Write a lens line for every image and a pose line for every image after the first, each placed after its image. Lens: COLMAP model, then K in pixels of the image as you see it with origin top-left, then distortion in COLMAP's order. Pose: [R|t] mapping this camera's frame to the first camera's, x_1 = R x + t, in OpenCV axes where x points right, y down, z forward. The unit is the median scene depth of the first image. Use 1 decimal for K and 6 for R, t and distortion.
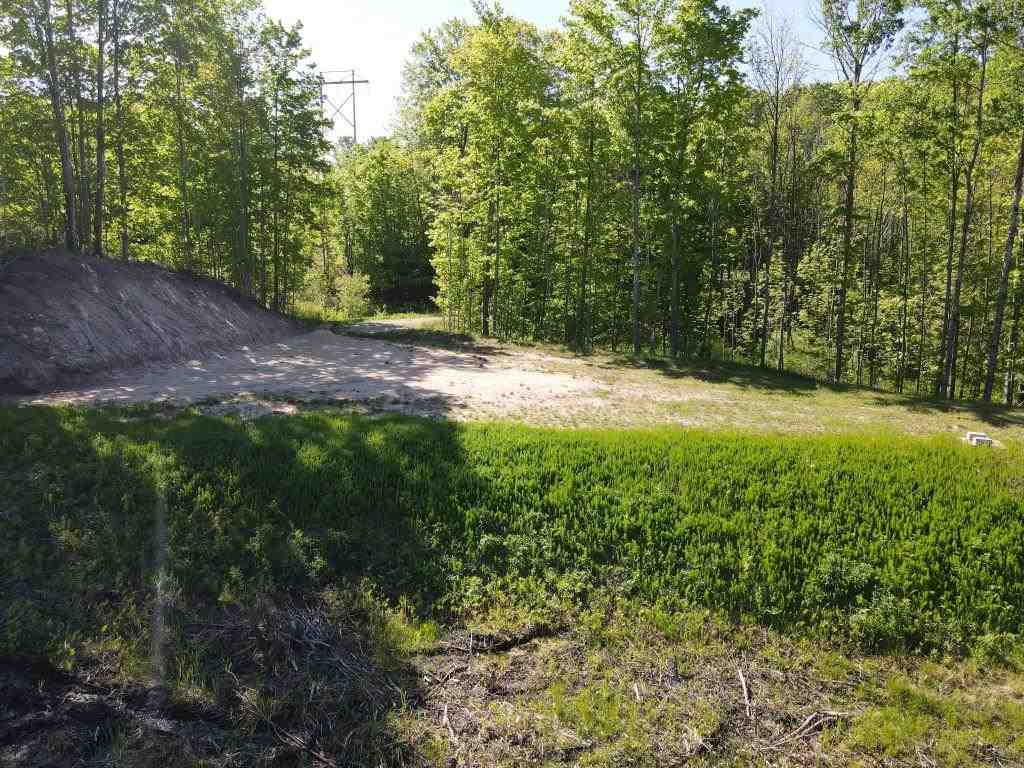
lens RADIAL K [[747.4, 0, 514.0], [0, 747.4, 385.8], [0, 0, 1]] dist [0.015577, 0.003328]
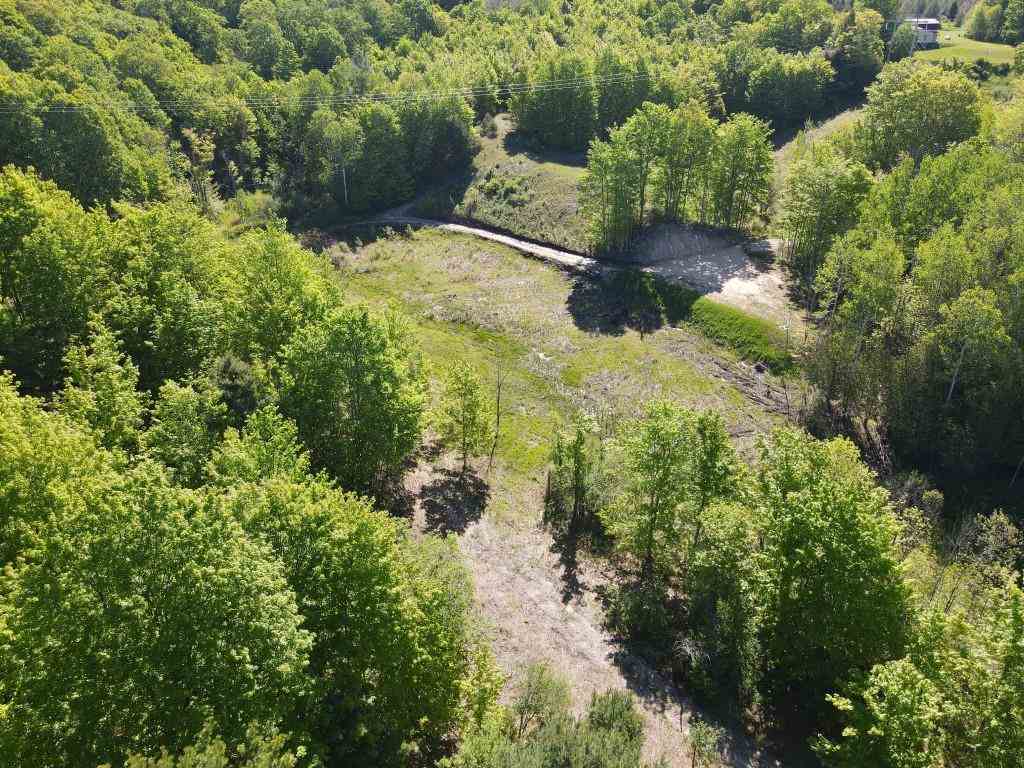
lens RADIAL K [[747.4, 0, 513.4], [0, 747.4, 377.0], [0, 0, 1]] dist [0.015577, 0.003328]
pose [[0.654073, 0.360032, -0.665257, 3.882222], [-0.097580, 0.912278, 0.397778, -1.950446], [0.750111, -0.195259, 0.631828, -4.867309]]
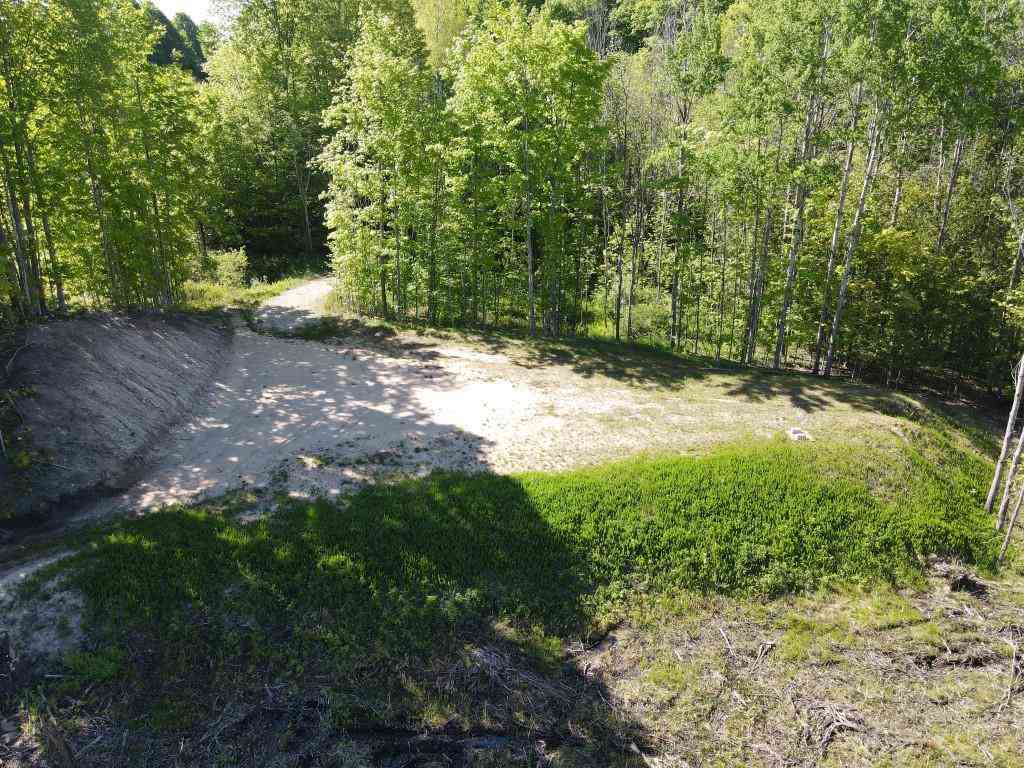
lens RADIAL K [[747.4, 0, 509.3], [0, 747.4, 382.2], [0, 0, 1]] dist [0.015577, 0.003328]
pose [[0.950933, -0.134233, 0.278761, -0.547176], [0.073625, 0.973277, 0.217510, -0.569590], [-0.300509, -0.186313, 0.935405, -0.414292]]
